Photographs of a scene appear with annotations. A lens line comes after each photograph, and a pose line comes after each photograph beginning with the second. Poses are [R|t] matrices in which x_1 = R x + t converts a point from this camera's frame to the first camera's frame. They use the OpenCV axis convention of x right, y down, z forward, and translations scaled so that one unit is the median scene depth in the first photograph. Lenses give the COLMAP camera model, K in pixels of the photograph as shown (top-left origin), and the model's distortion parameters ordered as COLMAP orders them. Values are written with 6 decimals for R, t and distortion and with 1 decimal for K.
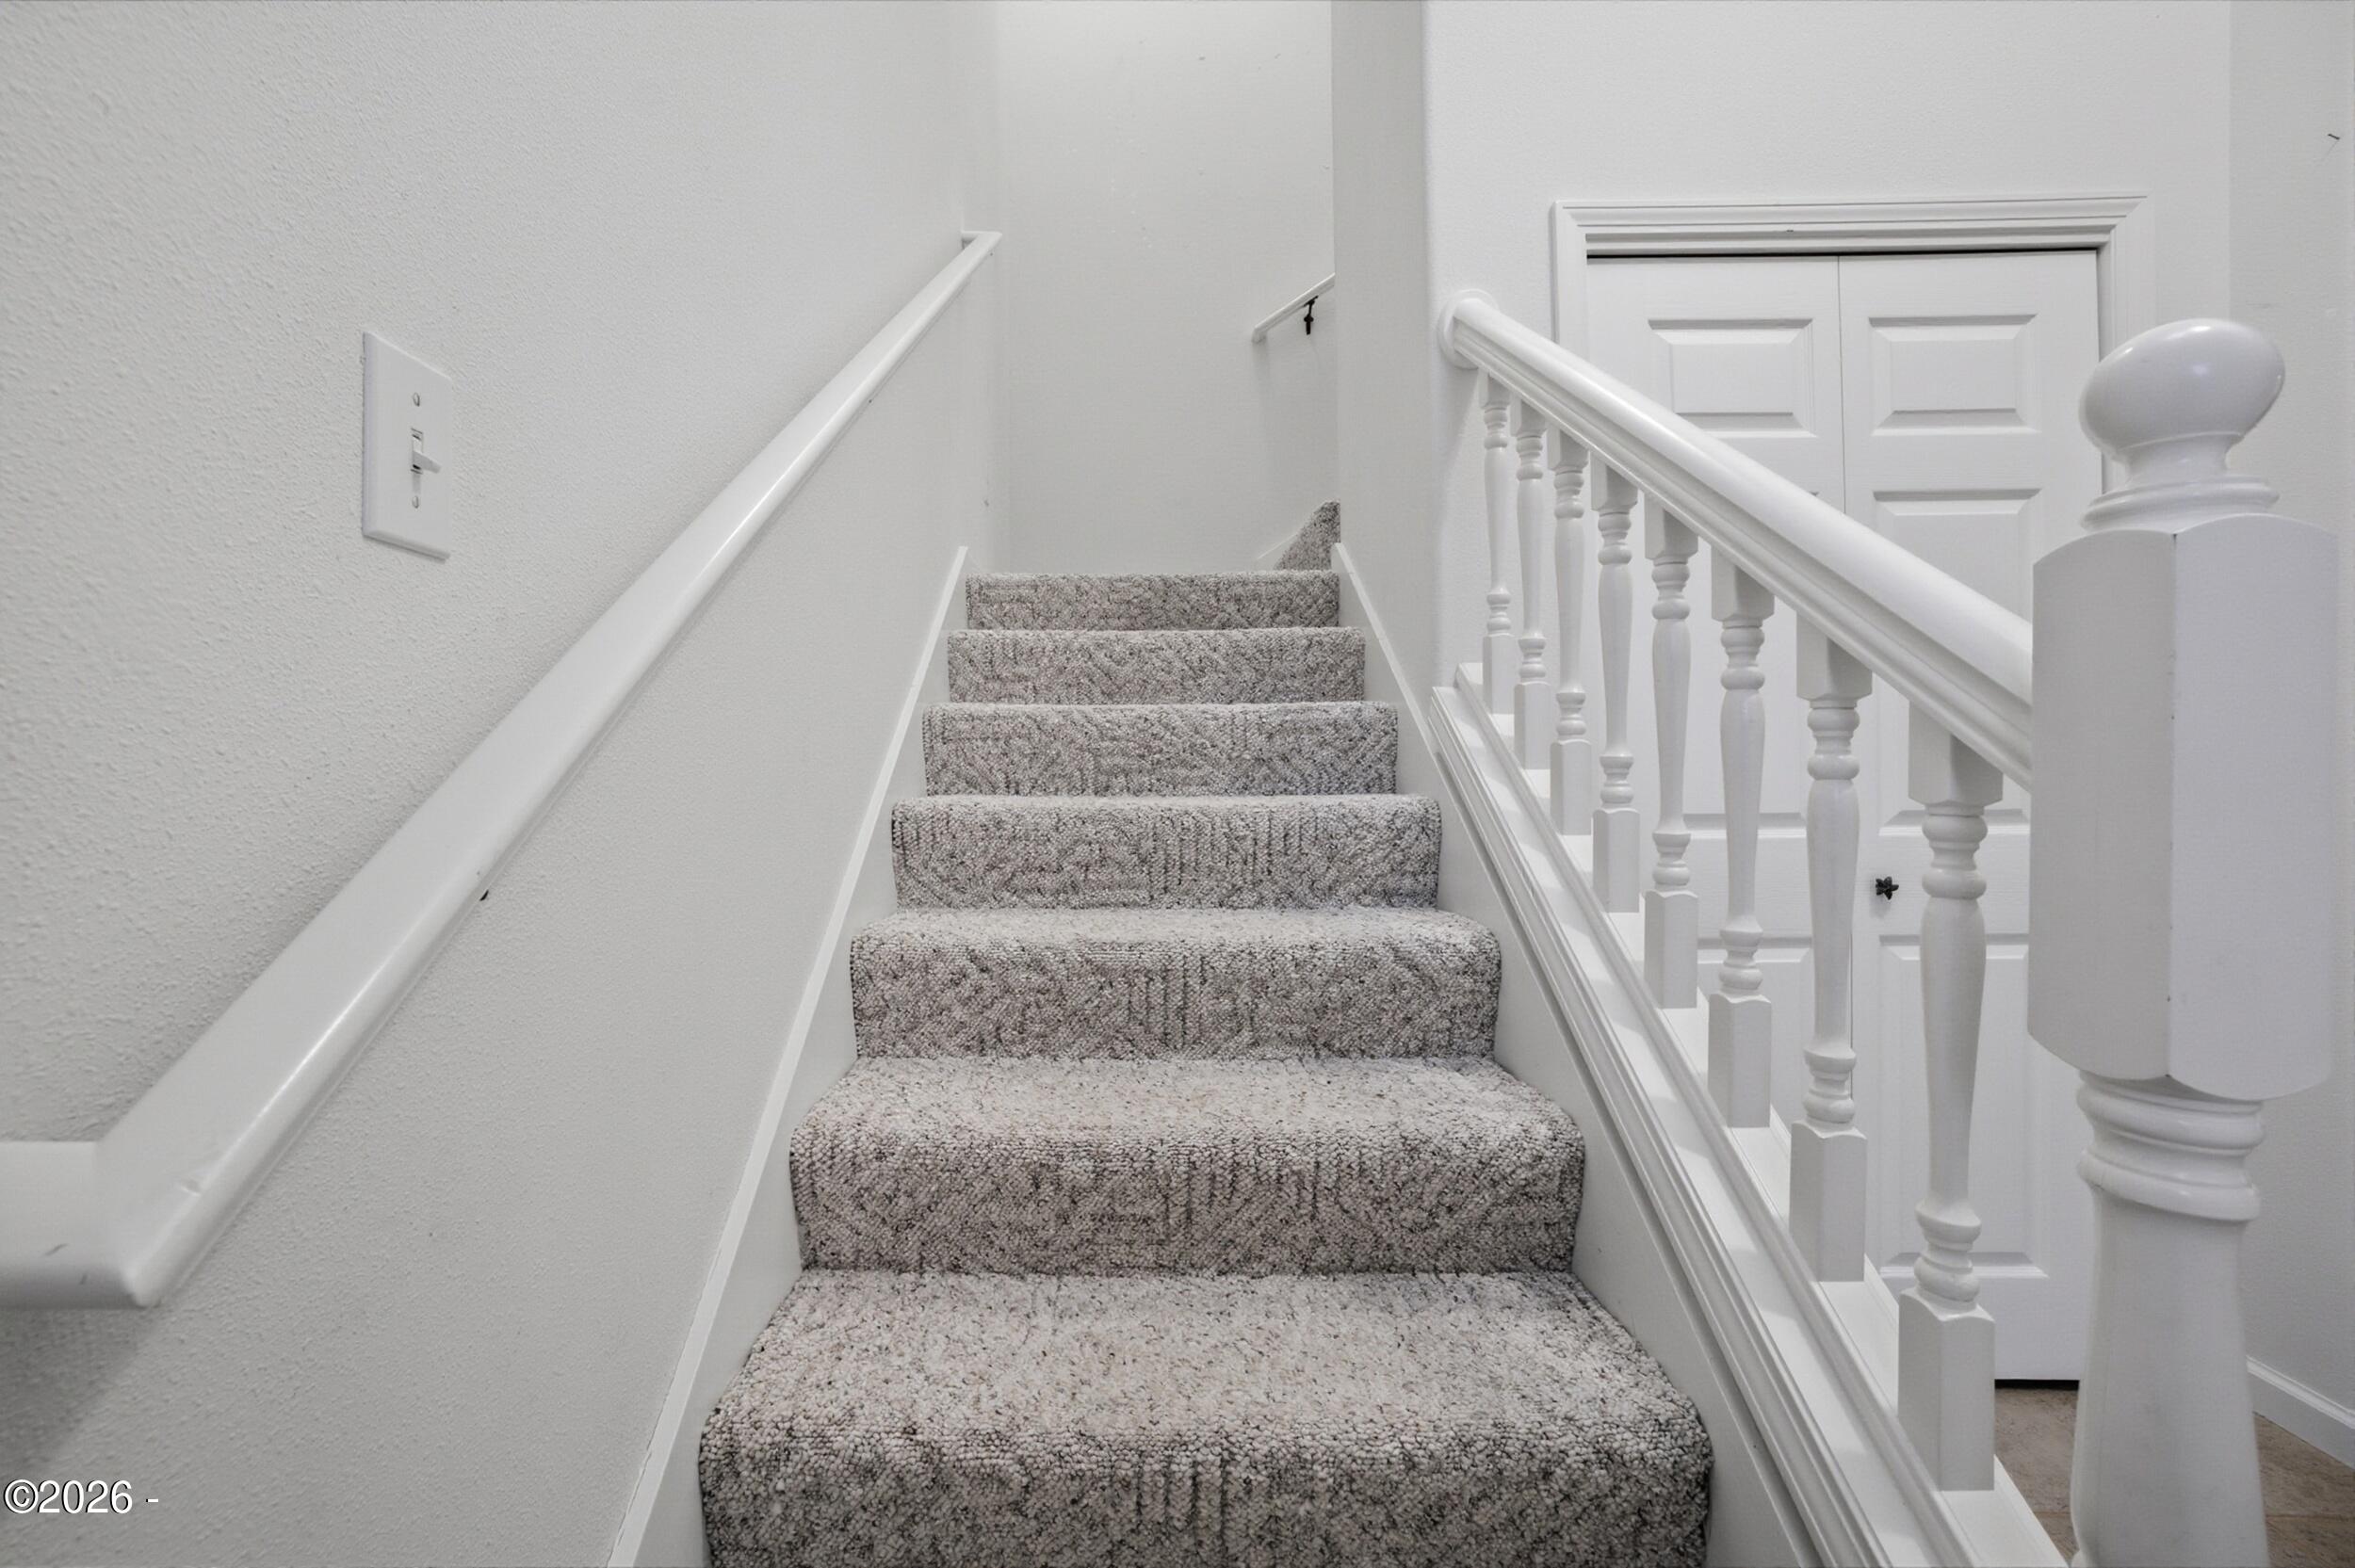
lens RADIAL K [[1007.5, 0, 1182.0], [0, 1007.5, 763.1], [0, 0, 1]] dist [-0.066743, 0.033146]
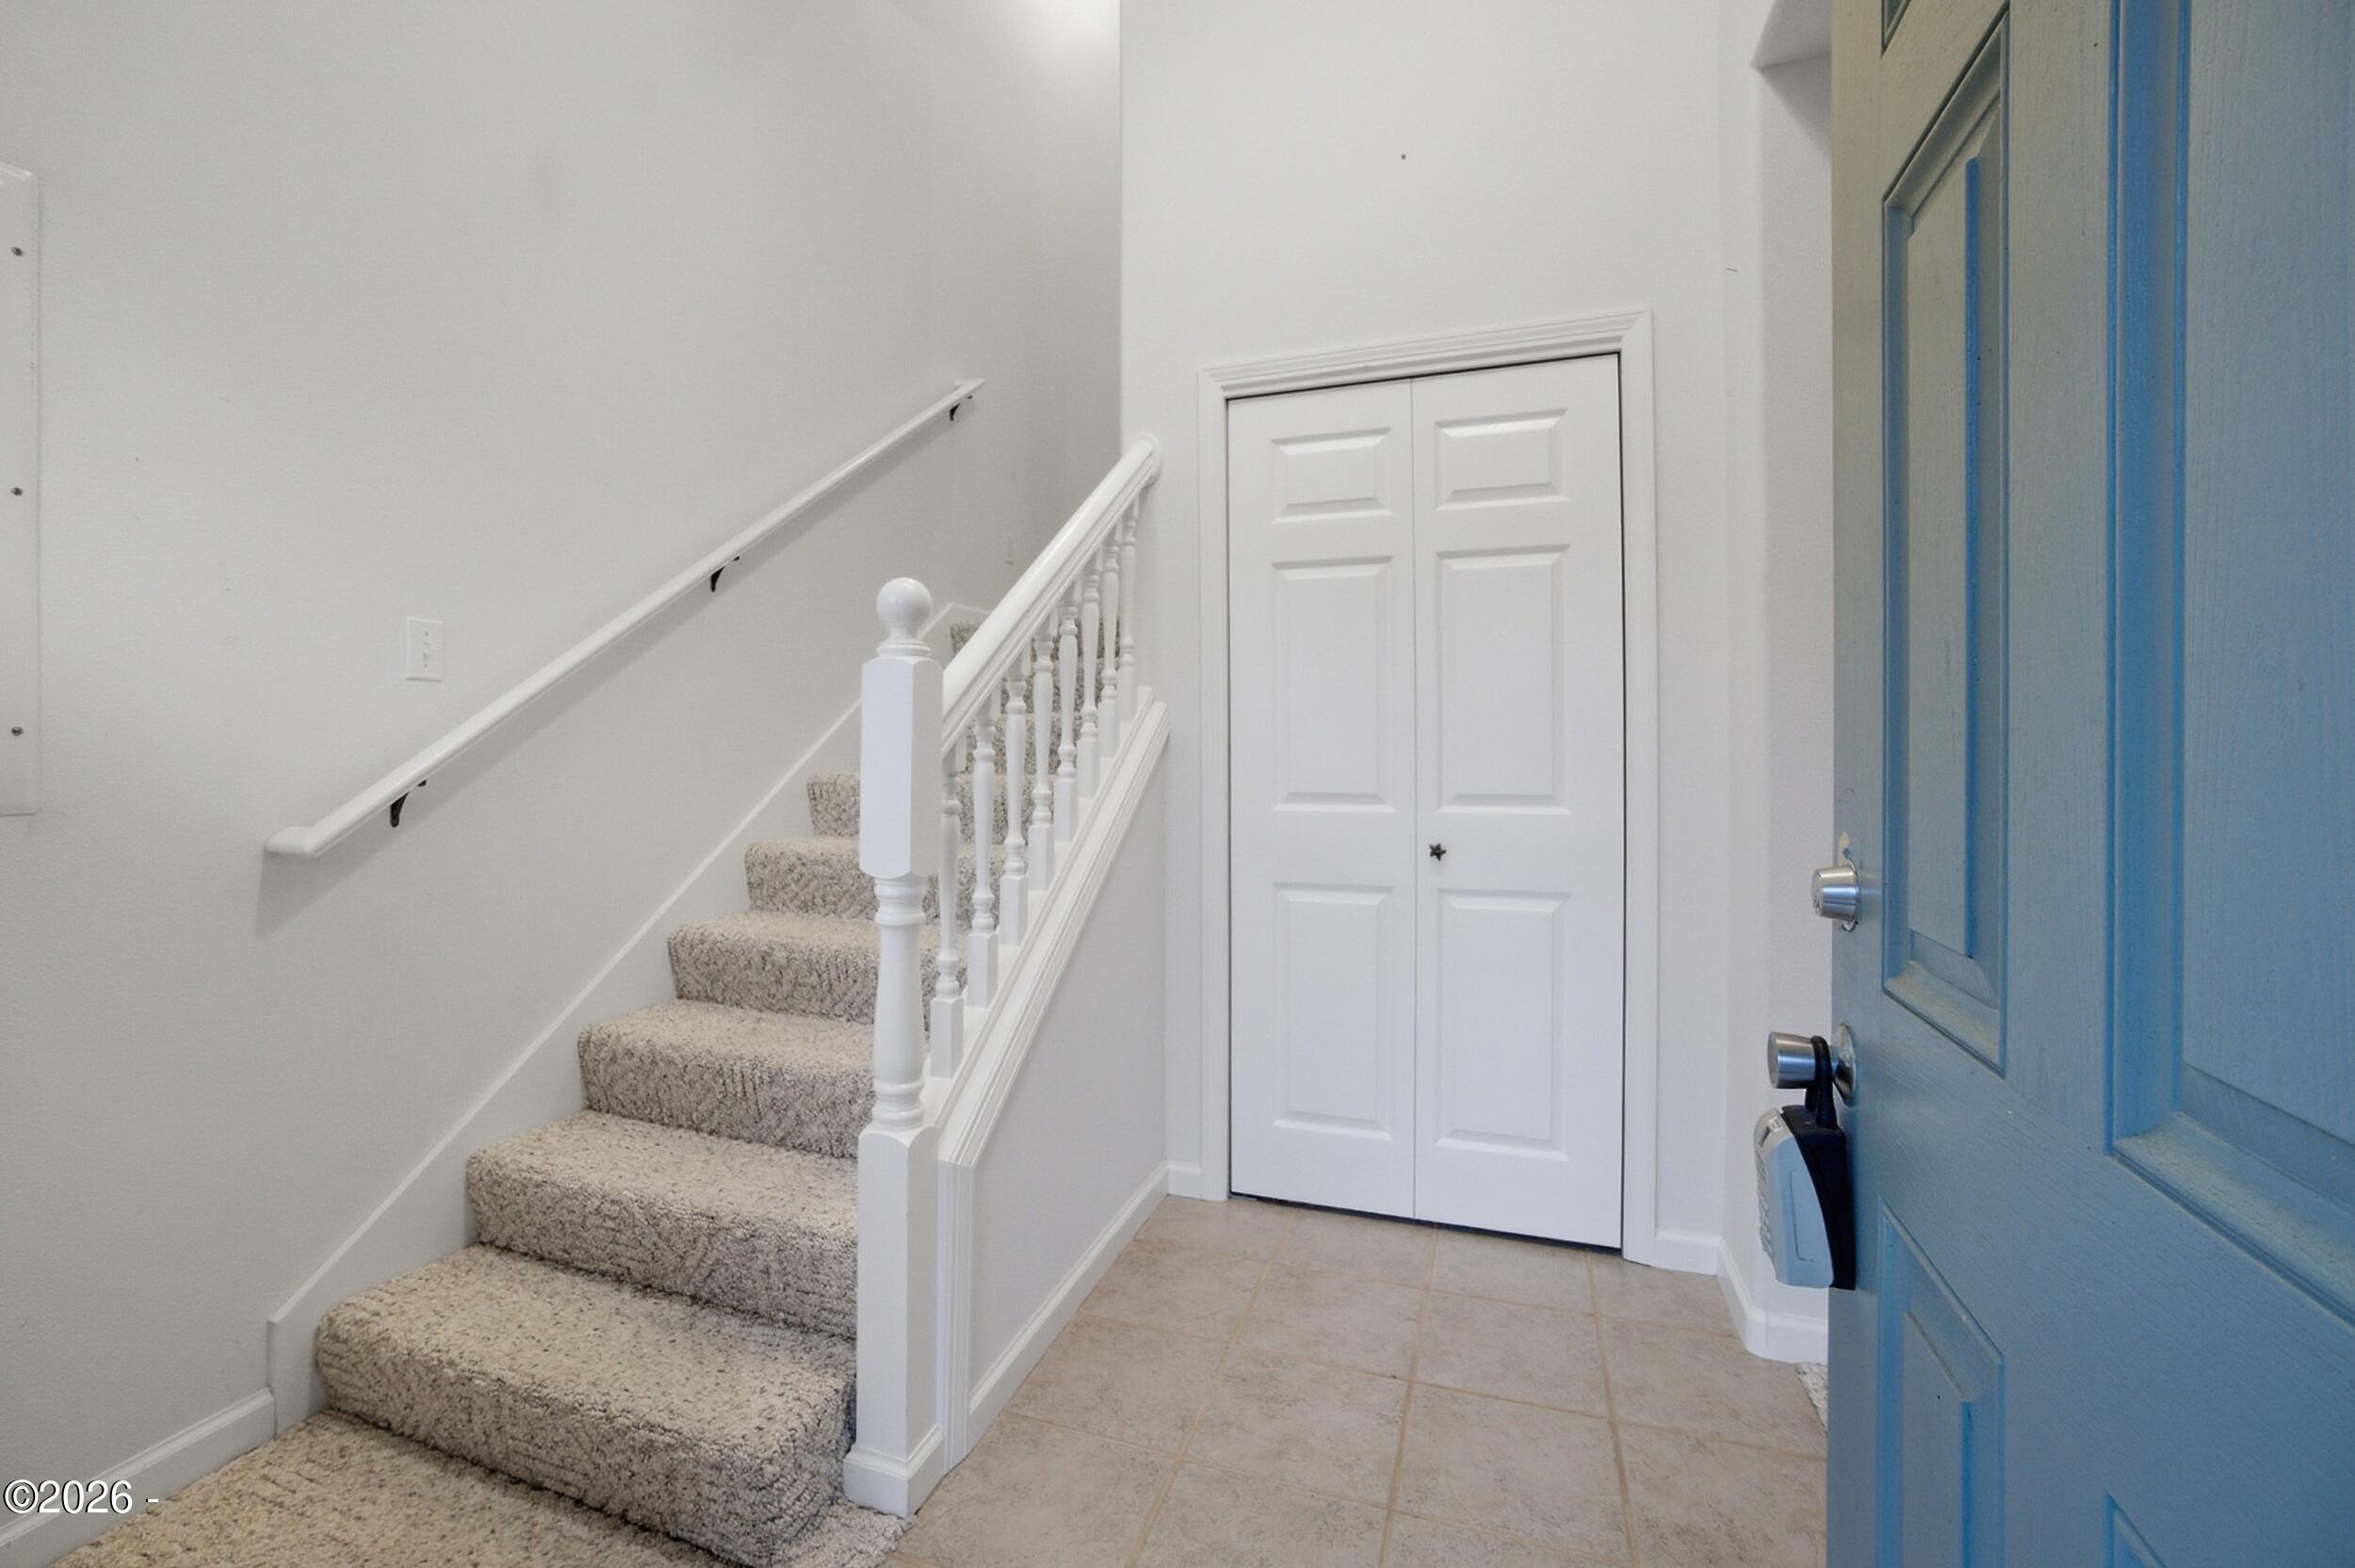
lens RADIAL K [[1007.5, 0, 1182.0], [0, 1007.5, 763.1], [0, 0, 1]] dist [-0.066743, 0.033146]
pose [[0.947780, 0.014307, -0.318605, 1.248326], [-0.011510, 0.999877, 0.010661, -0.005441], [0.318718, -0.006437, 0.947828, -0.602720]]
